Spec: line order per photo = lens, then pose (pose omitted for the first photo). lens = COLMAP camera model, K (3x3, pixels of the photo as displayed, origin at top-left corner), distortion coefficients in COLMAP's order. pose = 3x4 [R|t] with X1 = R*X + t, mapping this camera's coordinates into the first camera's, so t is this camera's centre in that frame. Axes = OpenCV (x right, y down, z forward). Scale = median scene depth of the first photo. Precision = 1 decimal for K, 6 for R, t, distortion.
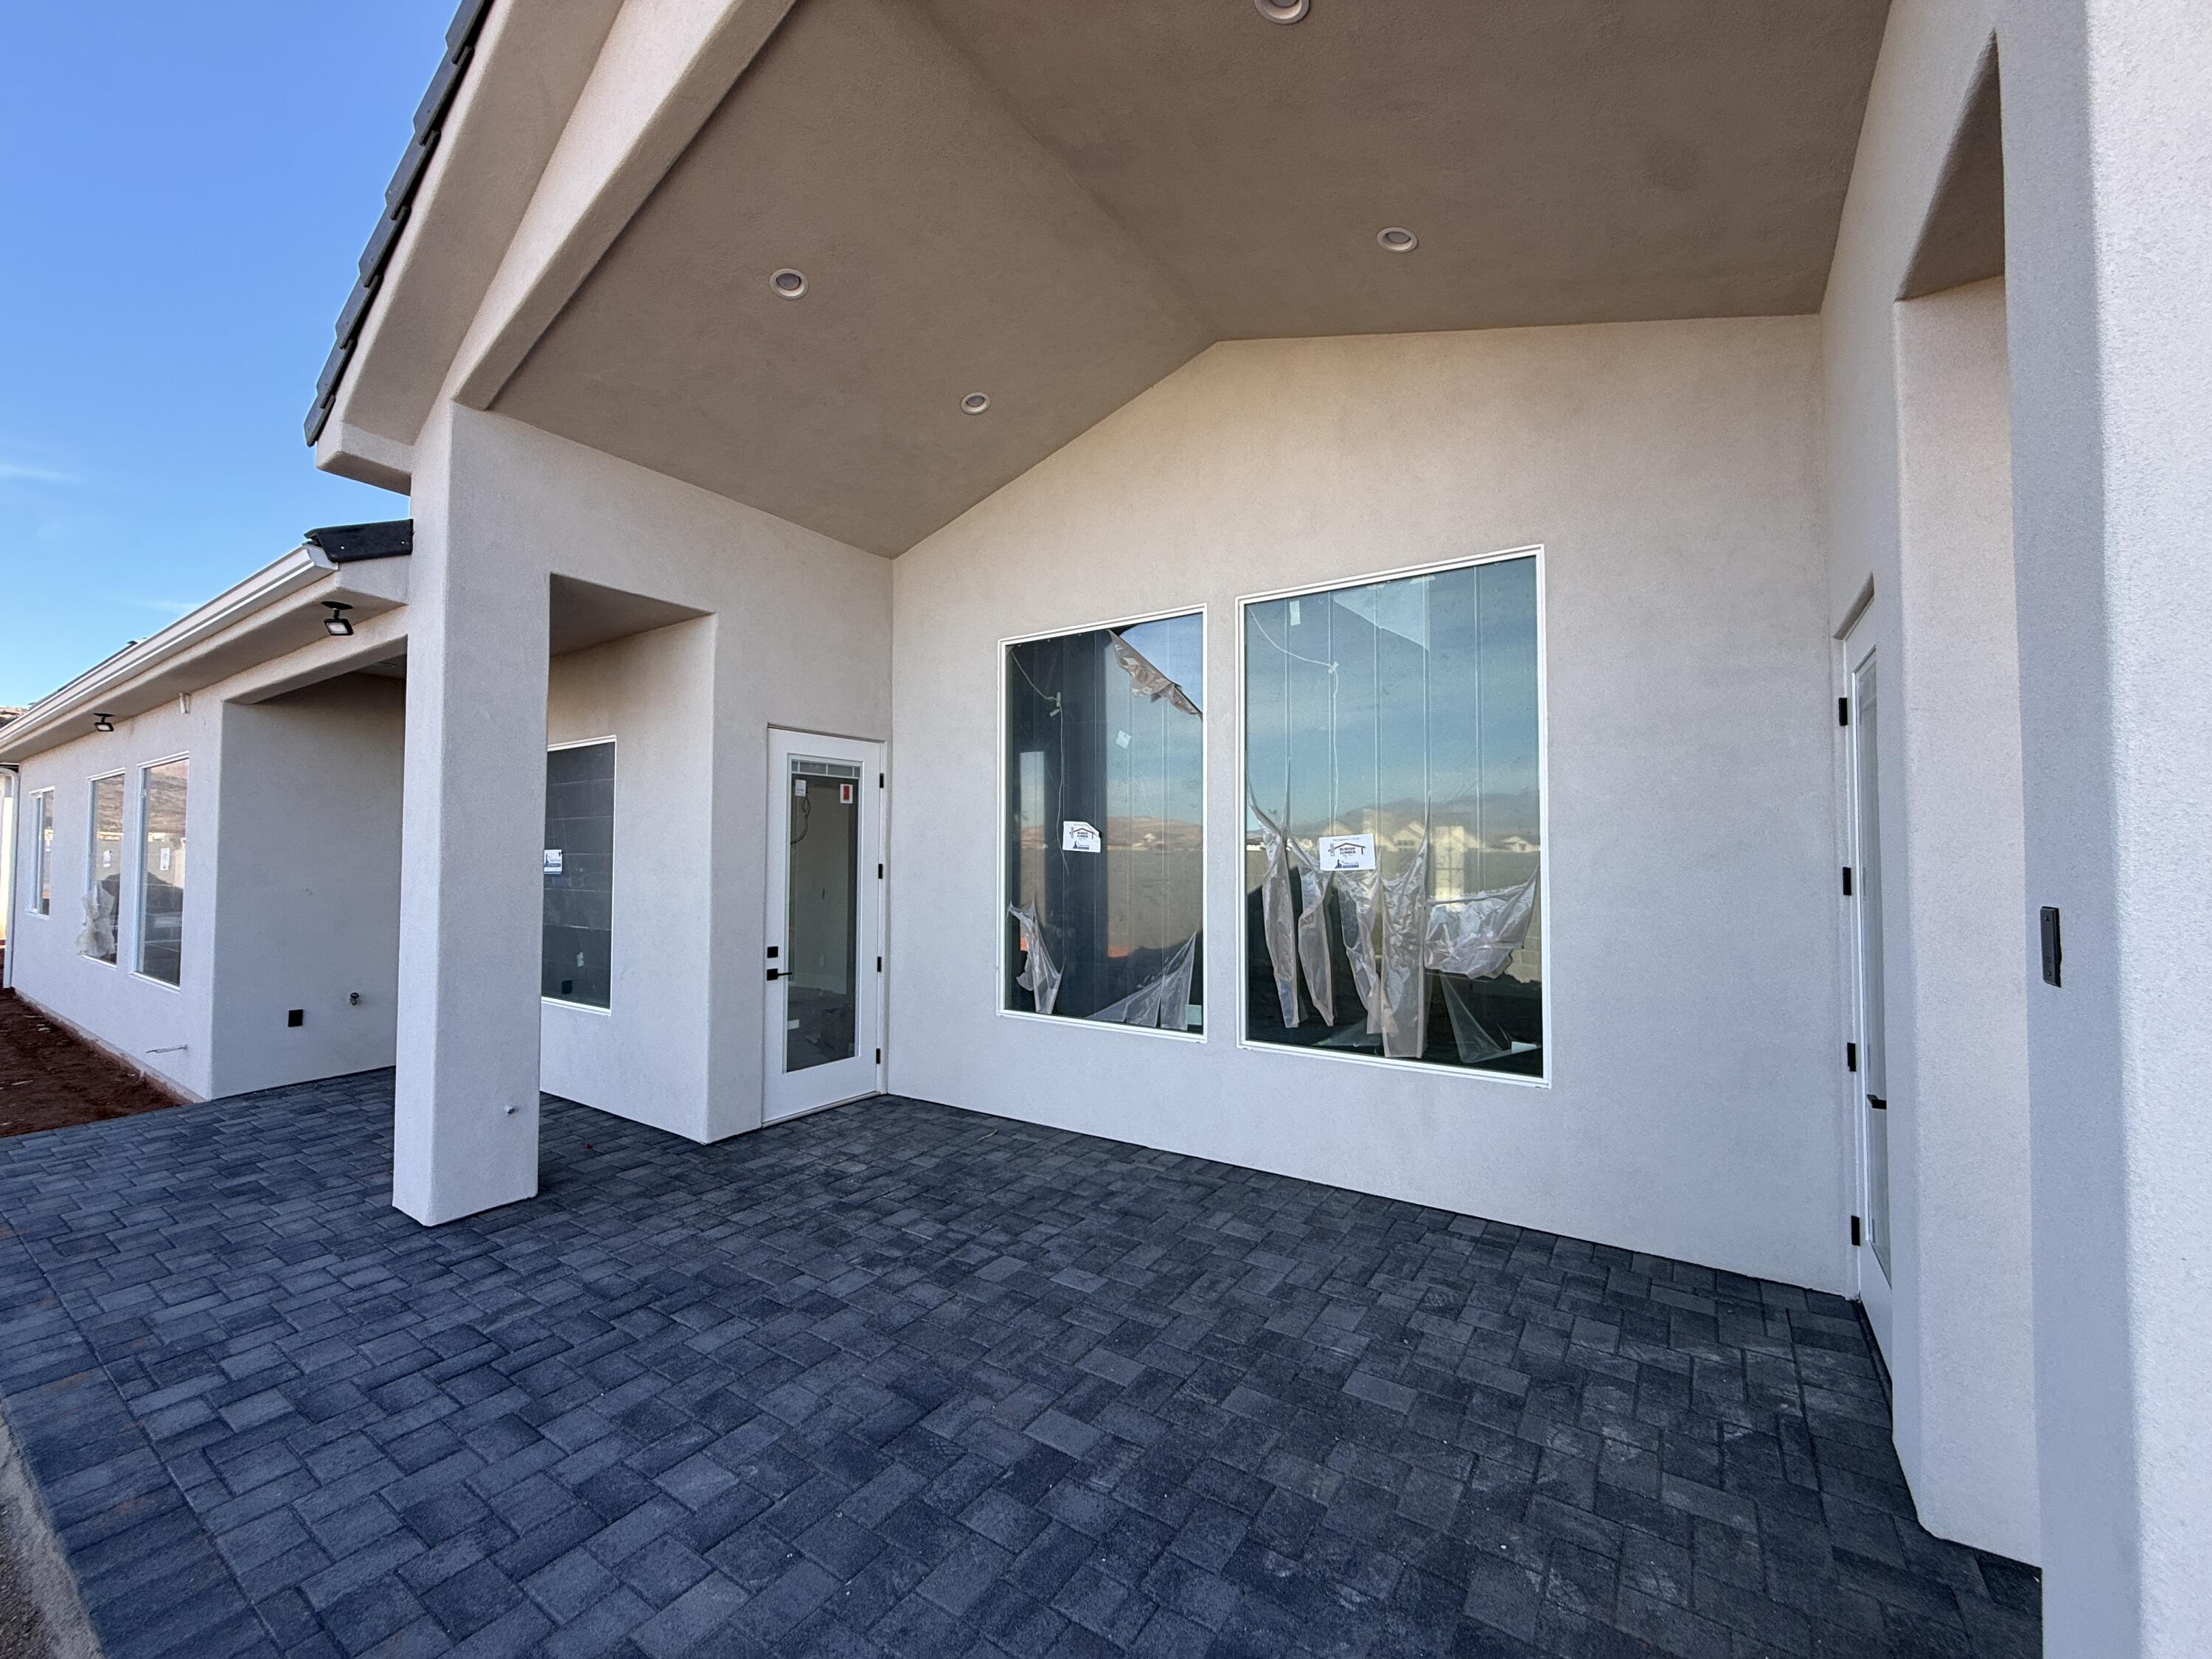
lens RADIAL K [[887.1, 0, 1107.8], [0, 887.1, 826.2], [0, 0, 1]] dist [0.002370, -0.000666]
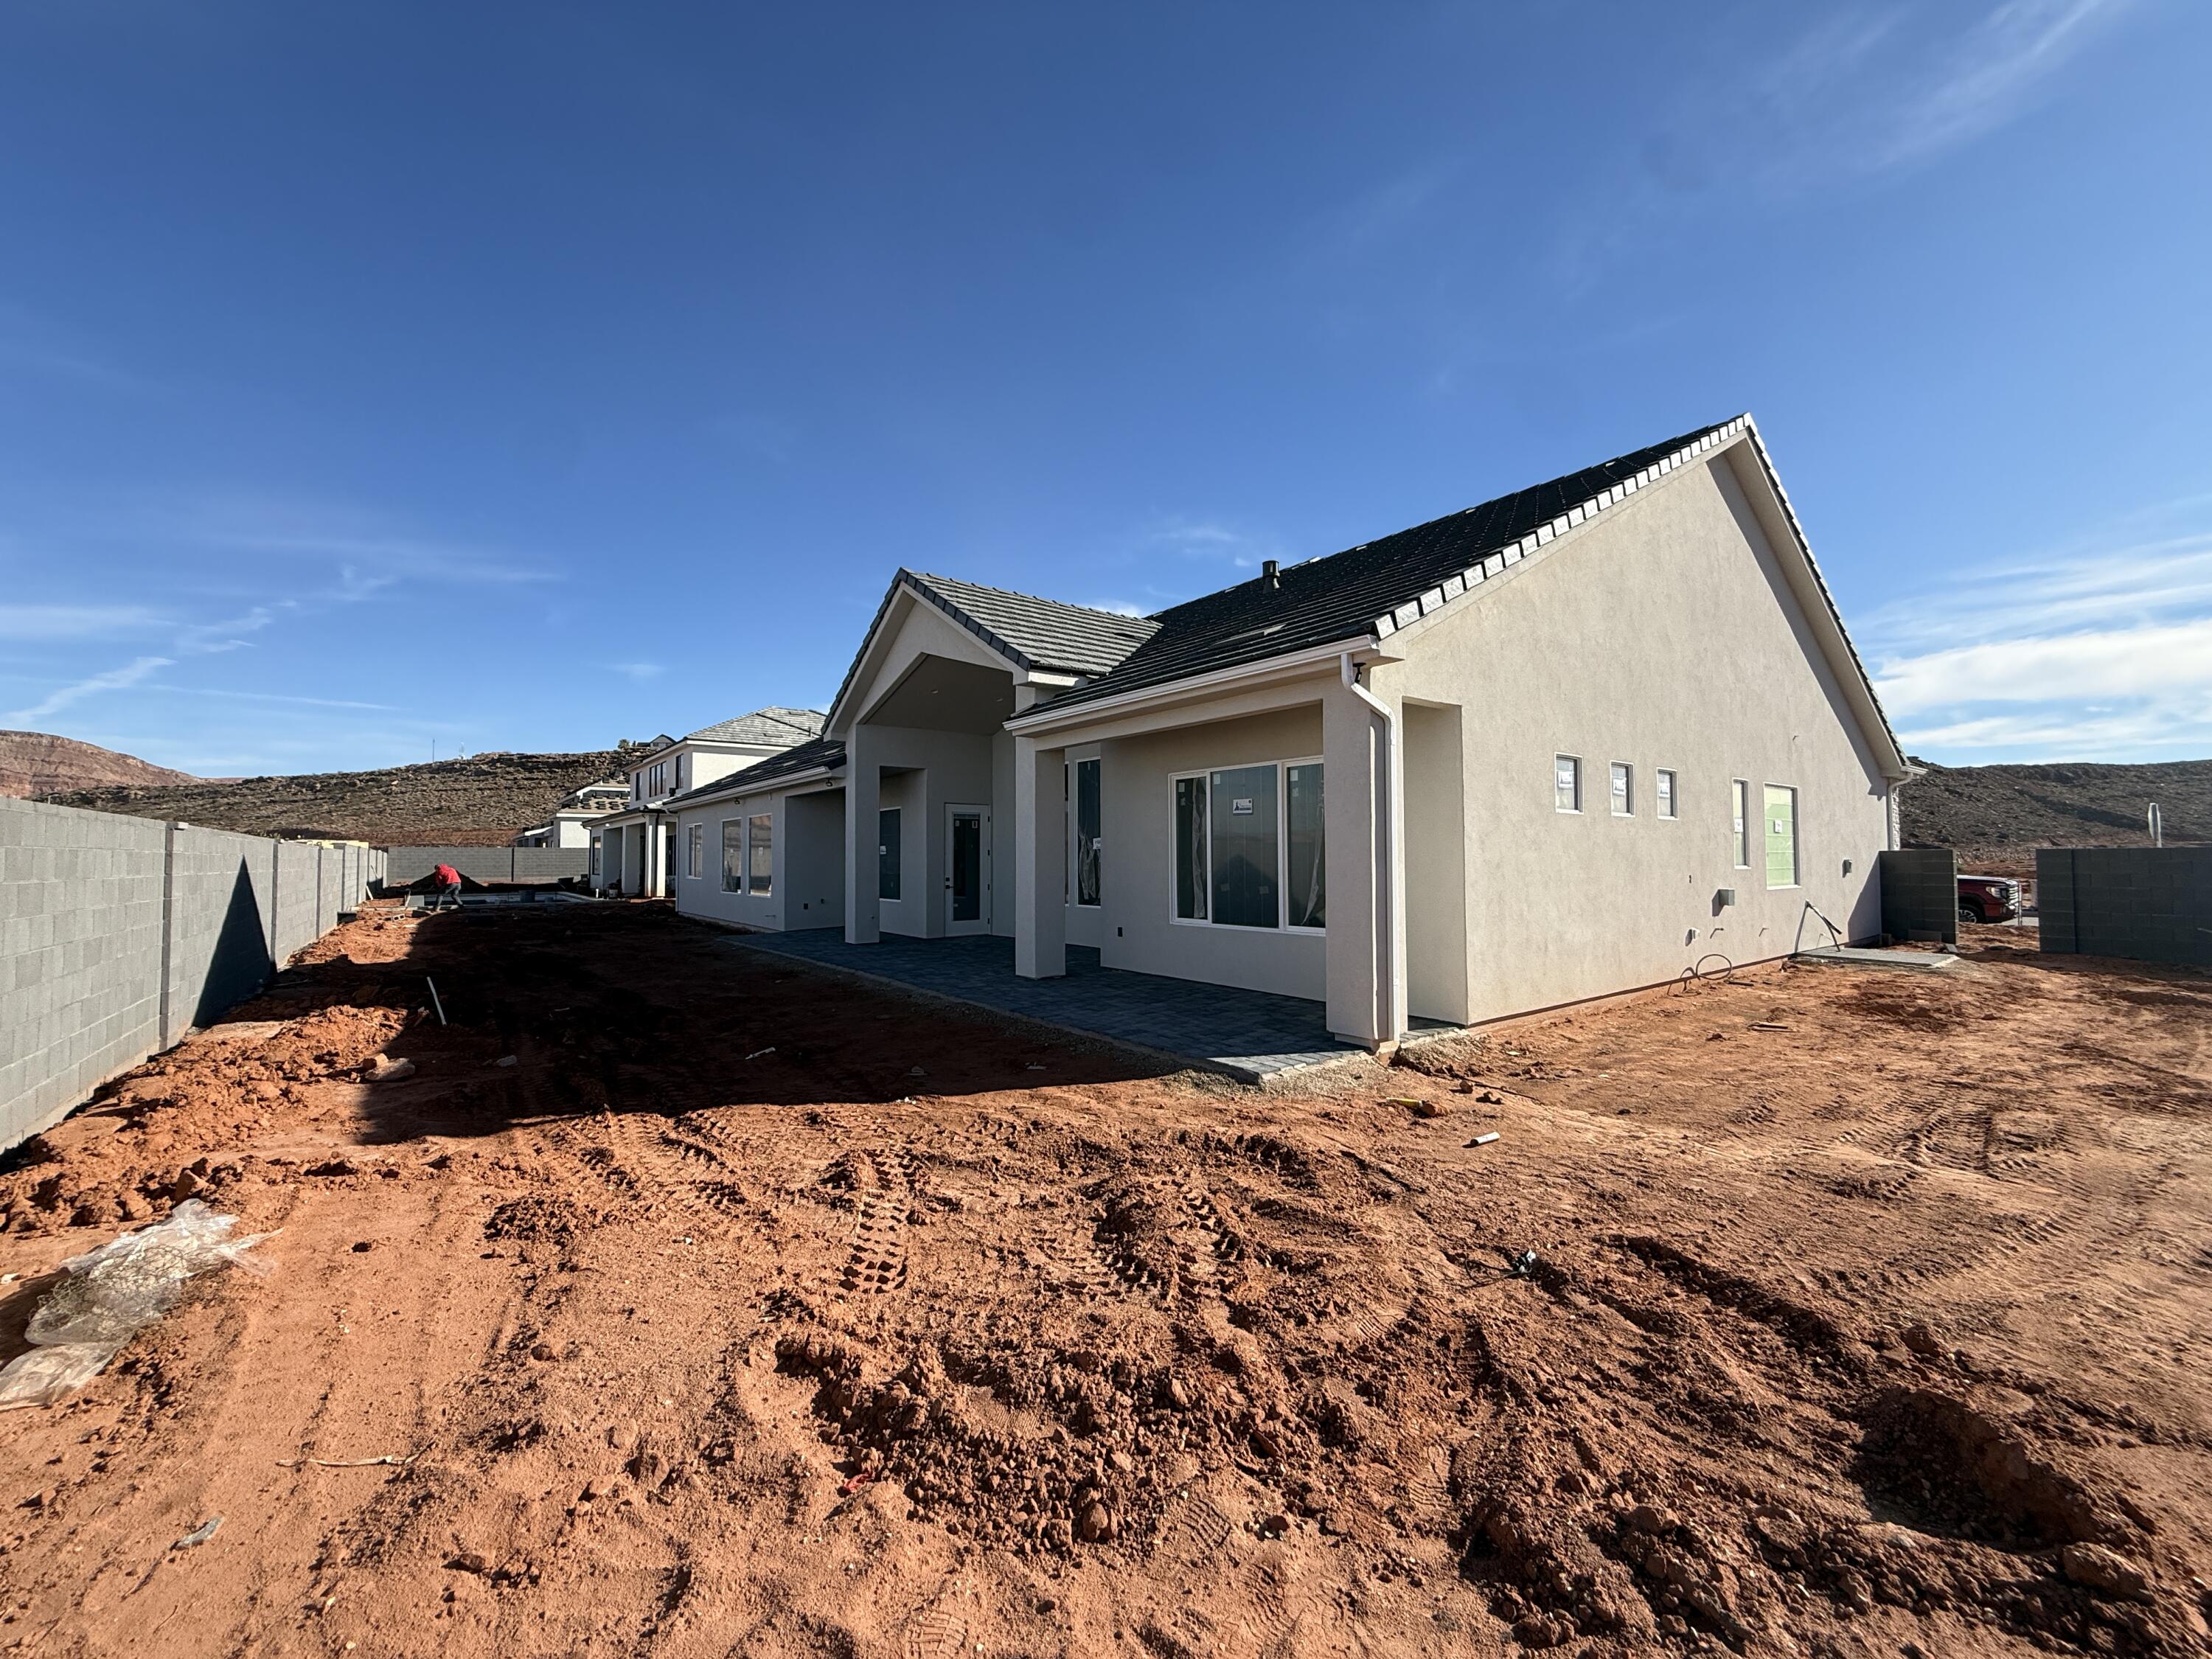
lens RADIAL K [[887.1, 0, 1101.3], [0, 887.1, 830.7], [0, 0, 1]] dist [0.002370, -0.000666]
pose [[0.949370, -0.024778, -0.313182, 0.981008], [0.023697, 0.999693, -0.007256, 0.012363], [0.313265, -0.000533, 0.949666, -1.556643]]
